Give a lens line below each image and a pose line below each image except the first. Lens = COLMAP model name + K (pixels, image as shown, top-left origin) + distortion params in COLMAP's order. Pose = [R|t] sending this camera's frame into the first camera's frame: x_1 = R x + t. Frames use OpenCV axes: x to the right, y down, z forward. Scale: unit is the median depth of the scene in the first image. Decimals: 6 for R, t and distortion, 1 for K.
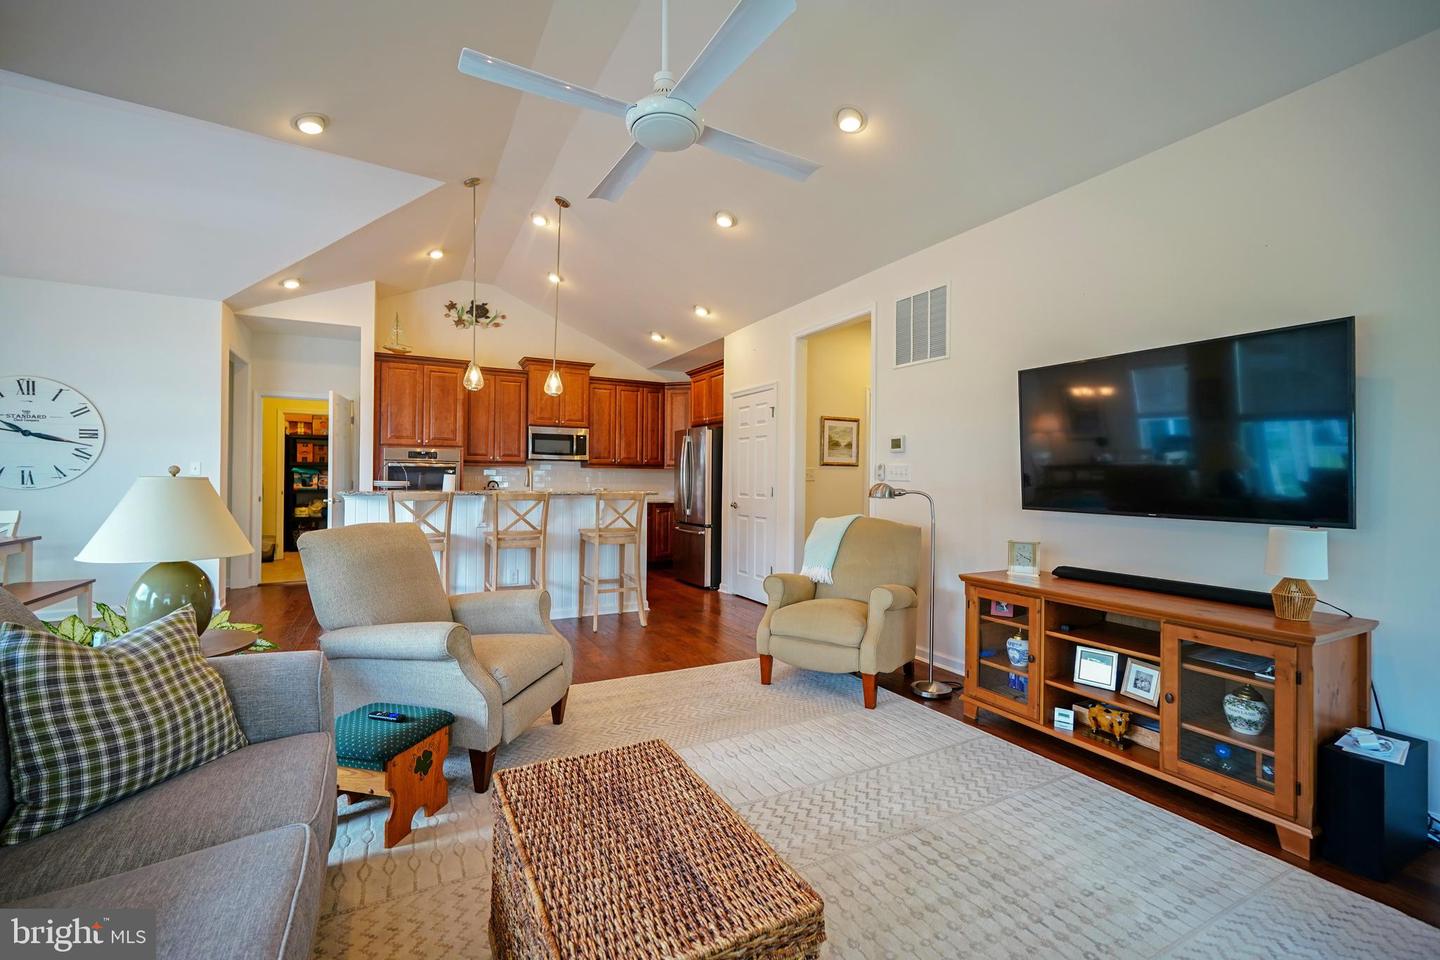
lens RADIAL K [[607.6, 0, 706.7], [0, 607.6, 473.8], [0, 0, 1]] dist [-0.008274, 0.004647]
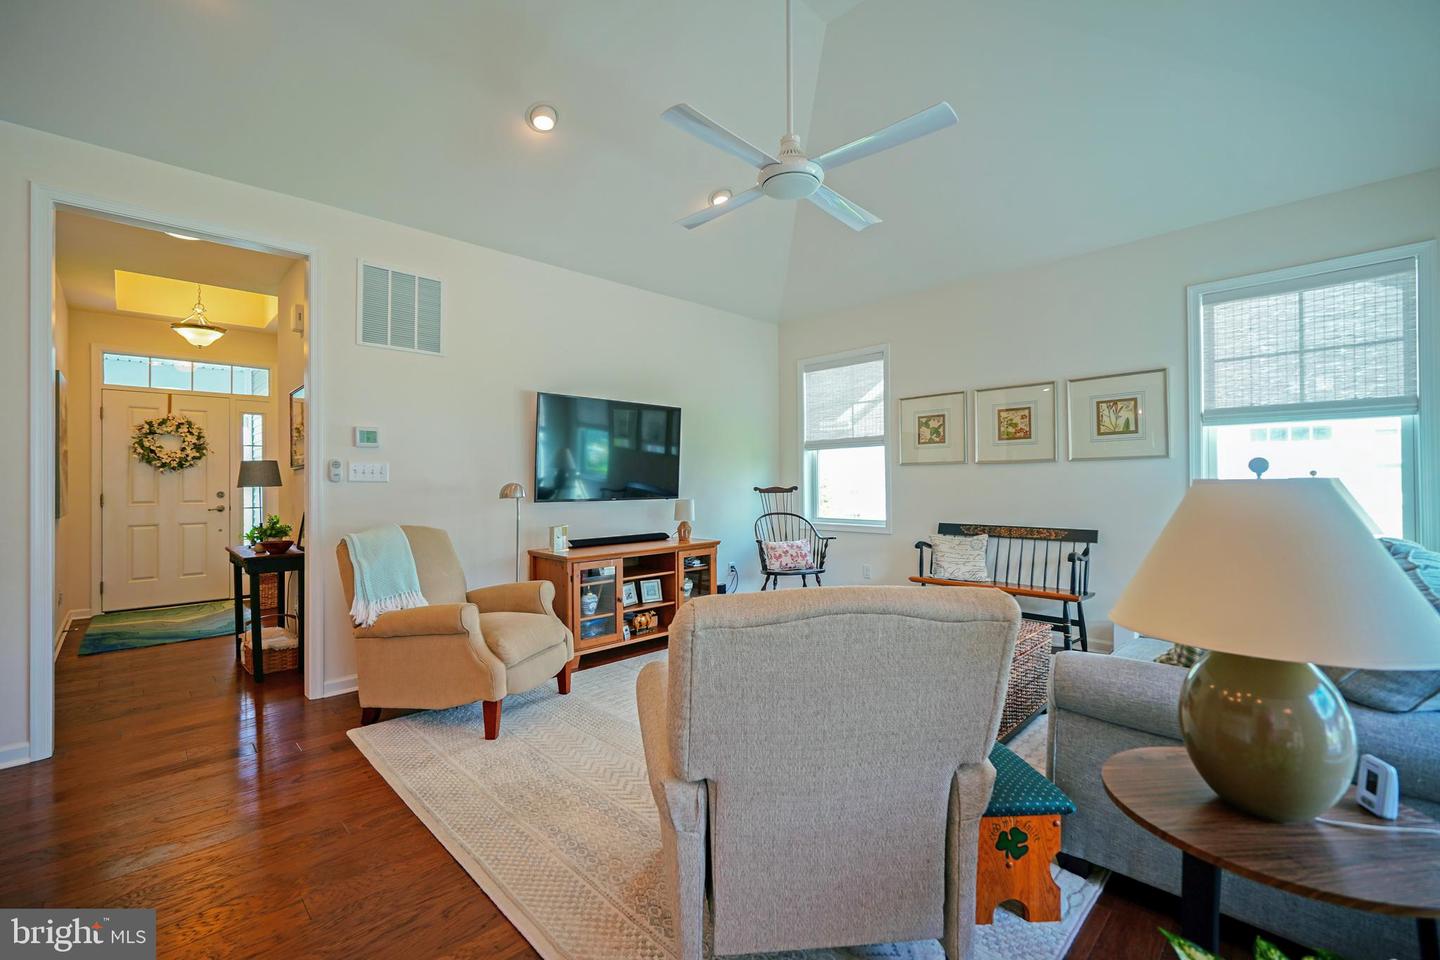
lens RADIAL K [[607.6, 0, 707.4], [0, 607.6, 479.0], [0, 0, 1]] dist [-0.008274, 0.004647]
pose [[-0.283378, -0.004875, 0.958996, -0.391776], [-0.003632, 0.999985, 0.004010, 0.001825], [-0.959001, -0.002347, -0.283392, 0.505650]]
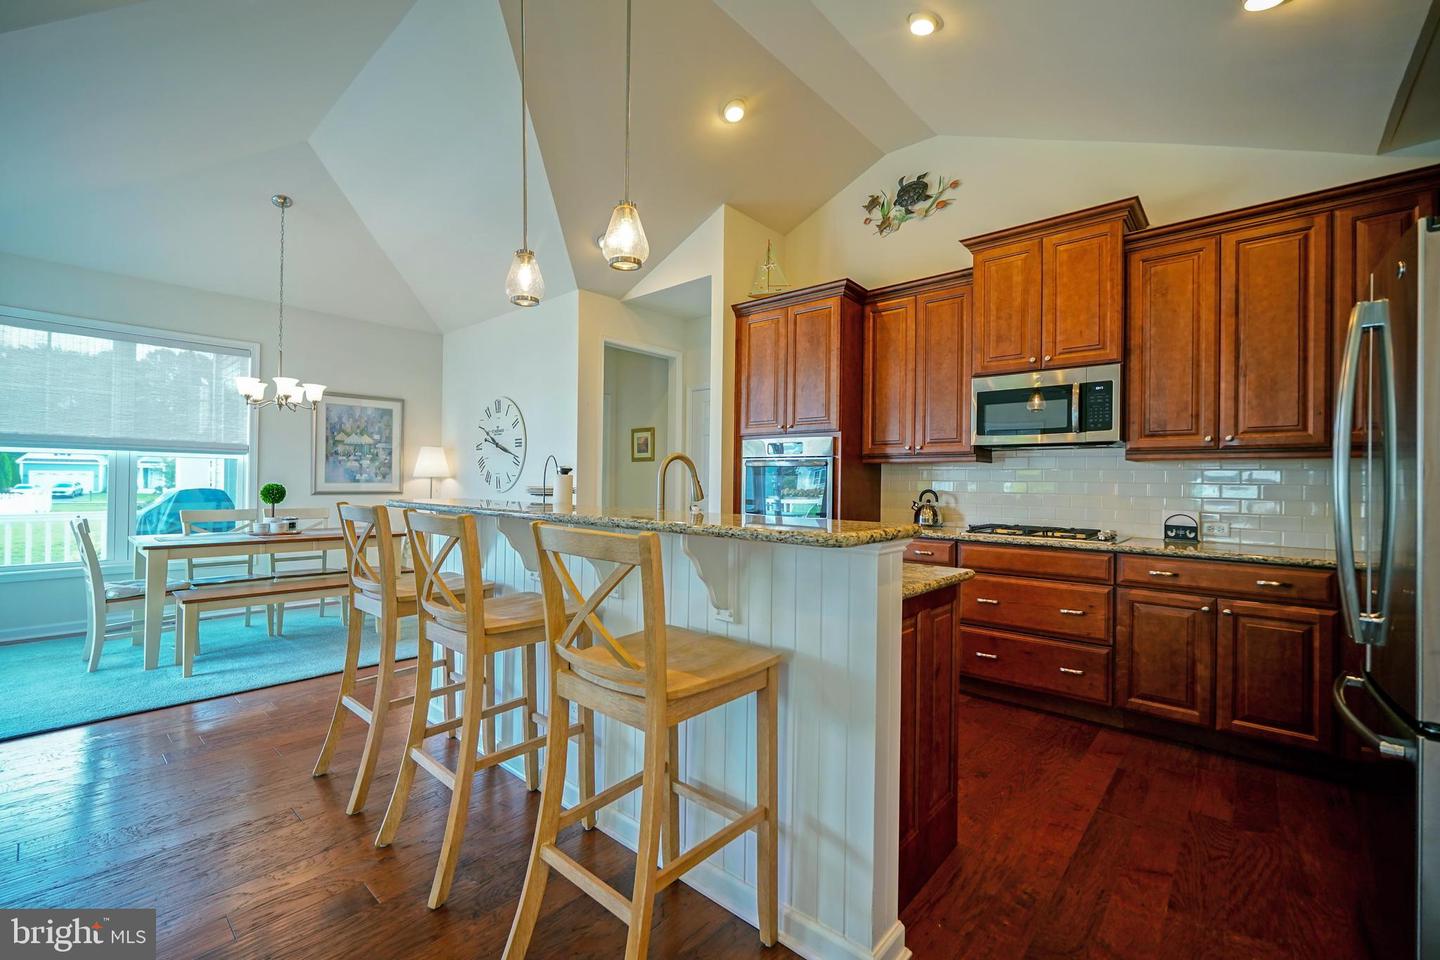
lens RADIAL K [[607.6, 0, 712.1], [0, 607.6, 477.5], [0, 0, 1]] dist [-0.008274, 0.004647]
pose [[0.356964, -0.011114, -0.934052, 0.099904], [0.000582, 0.999932, -0.011675, 0.007551], [0.934118, 0.003624, 0.356946, 0.704037]]
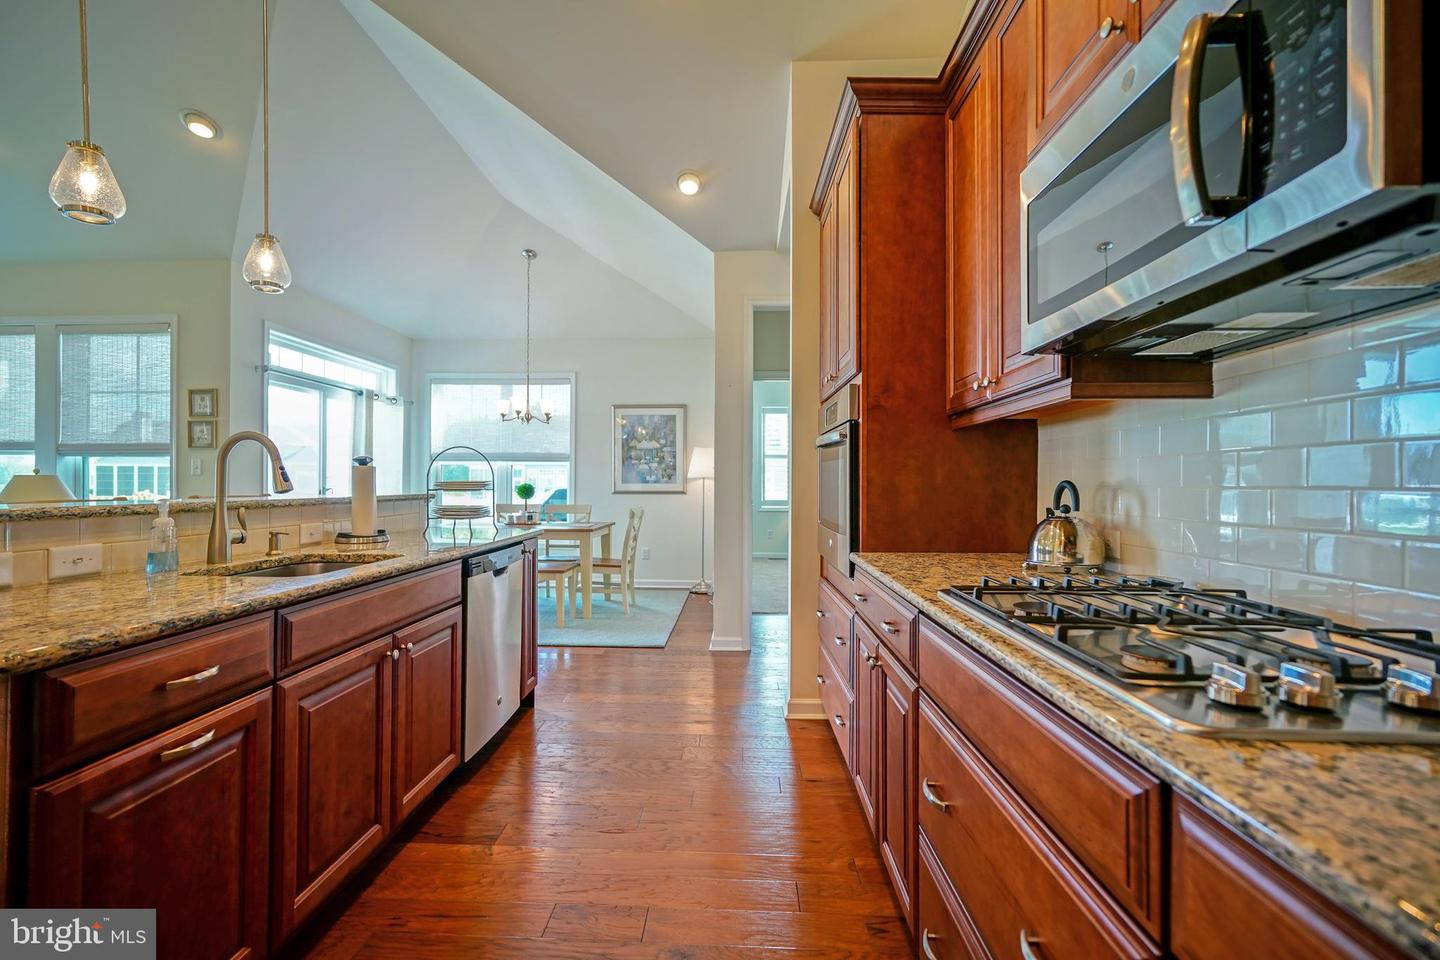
lens RADIAL K [[607.6, 0, 712.3], [0, 607.6, 478.3], [0, 0, 1]] dist [-0.008274, 0.004647]
pose [[-0.496685, -0.017282, -0.867759, -0.105017], [0.001033, 0.999789, -0.020503, 0.016746], [0.867930, -0.011080, -0.496563, 1.126963]]
